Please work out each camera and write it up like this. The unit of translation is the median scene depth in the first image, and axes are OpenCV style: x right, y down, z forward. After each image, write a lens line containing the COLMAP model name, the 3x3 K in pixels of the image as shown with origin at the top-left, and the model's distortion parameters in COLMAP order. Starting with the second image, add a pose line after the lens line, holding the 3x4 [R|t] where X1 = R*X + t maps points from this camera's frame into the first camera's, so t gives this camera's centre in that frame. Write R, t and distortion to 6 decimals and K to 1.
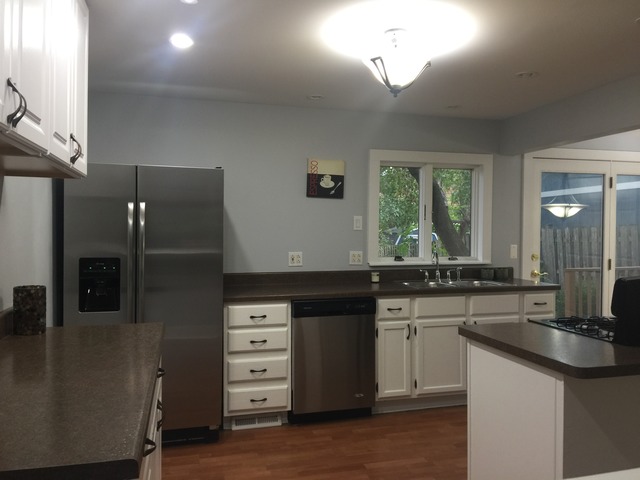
lens RADIAL K [[543.3, 0, 319.6], [0, 543.3, 235.4], [0, 0, 1]] dist [0.088971, -0.146382]
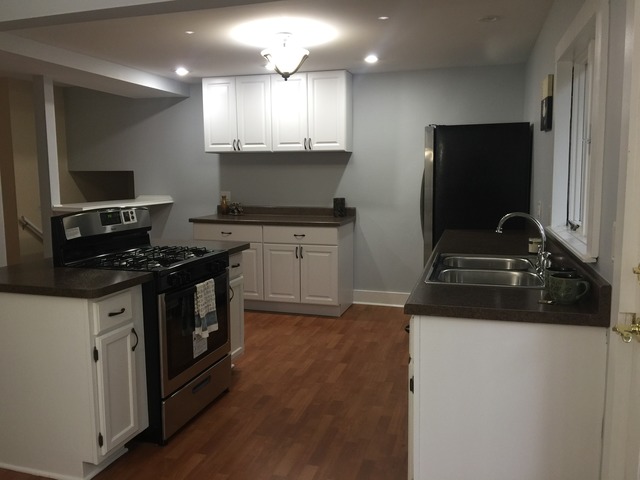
lens RADIAL K [[543.3, 0, 319.6], [0, 543.3, 235.4], [0, 0, 1]] dist [0.088971, -0.146382]
pose [[-0.536654, 0.097020, -0.838206, 1.059764], [-0.001290, 0.993272, 0.115794, -0.018758], [0.843802, 0.063223, -0.532918, 1.489764]]
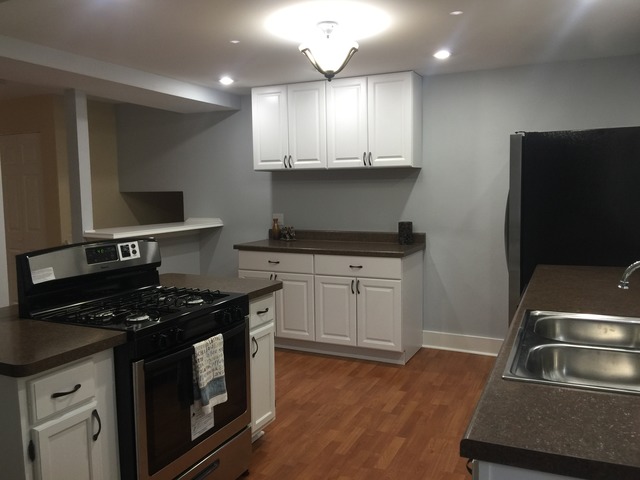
lens RADIAL K [[543.3, 0, 319.6], [0, 543.3, 235.4], [0, 0, 1]] dist [0.088971, -0.146382]
pose [[-0.657684, 0.068565, -0.750167, 0.833891], [0.005988, 0.996293, 0.085812, -0.027288], [0.753270, 0.051945, -0.655657, 1.408262]]
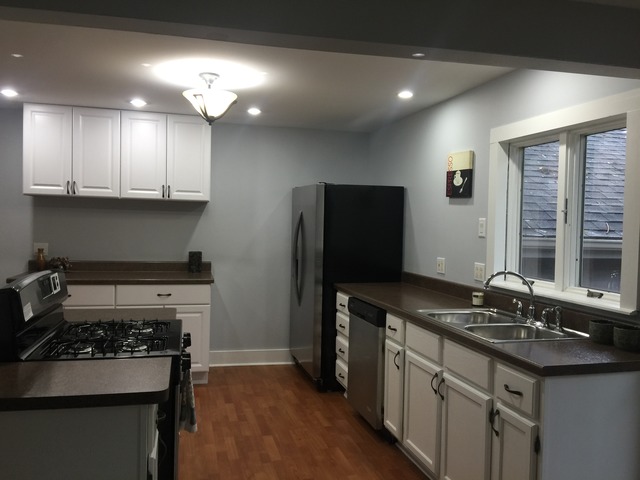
lens RADIAL K [[543.3, 0, 319.6], [0, 543.3, 235.4], [0, 0, 1]] dist [0.088971, -0.146382]
pose [[-0.032693, 0.018392, -0.999296, 1.137517], [-0.030944, 0.999333, 0.019405, -0.025515], [0.998986, 0.031556, -0.032102, 1.051228]]
